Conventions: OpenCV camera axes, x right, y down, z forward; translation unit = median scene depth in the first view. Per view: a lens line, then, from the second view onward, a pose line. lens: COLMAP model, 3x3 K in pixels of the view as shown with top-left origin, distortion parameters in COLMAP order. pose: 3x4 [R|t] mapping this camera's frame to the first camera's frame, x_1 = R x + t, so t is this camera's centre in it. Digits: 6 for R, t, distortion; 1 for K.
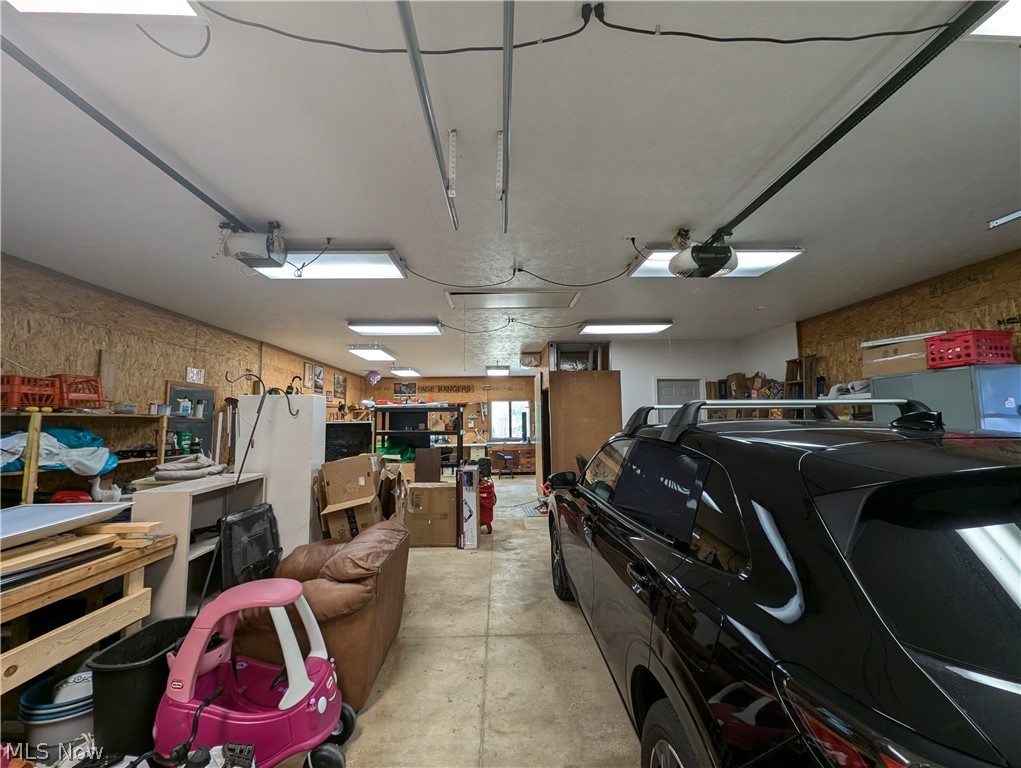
lens RADIAL K [[417.6, 0, 510.5], [0, 417.6, 384.0], [0, 0, 1]] dist [-0.000793, -0.000081]
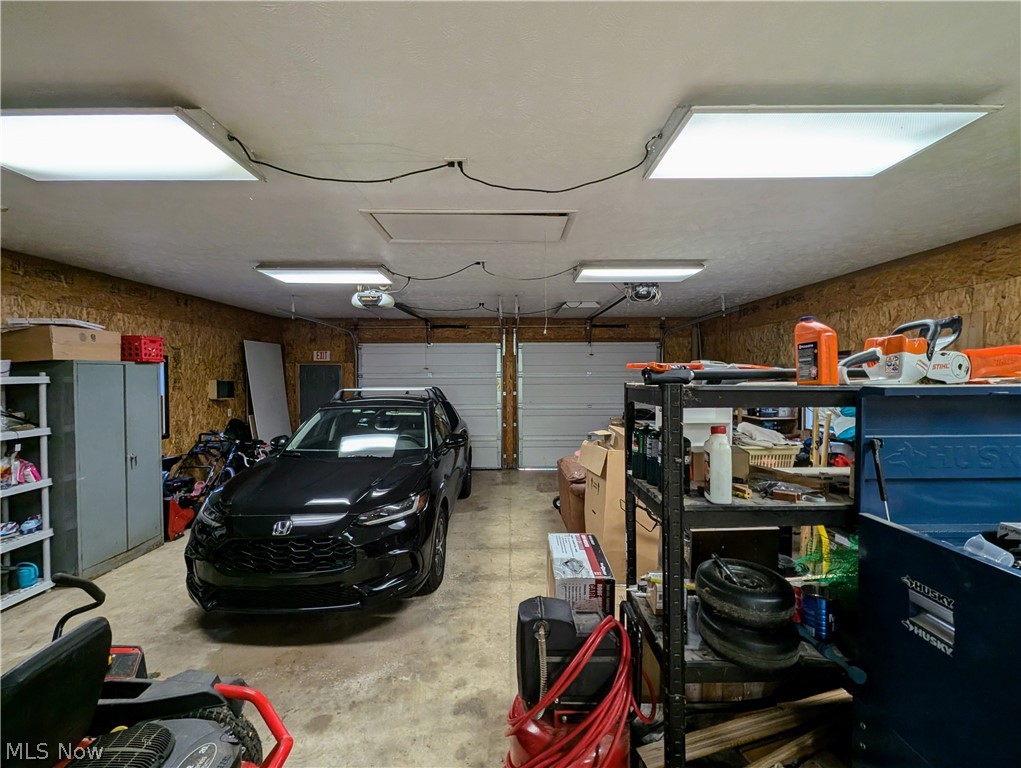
lens RADIAL K [[417.6, 0, 510.5], [0, 417.6, 384.0], [0, 0, 1]] dist [-0.000793, -0.000081]
pose [[-0.999563, 0.015516, 0.025165, -0.082546], [0.013743, 0.997509, -0.069181, 0.118175], [-0.026176, -0.068805, -0.997287, 2.033334]]
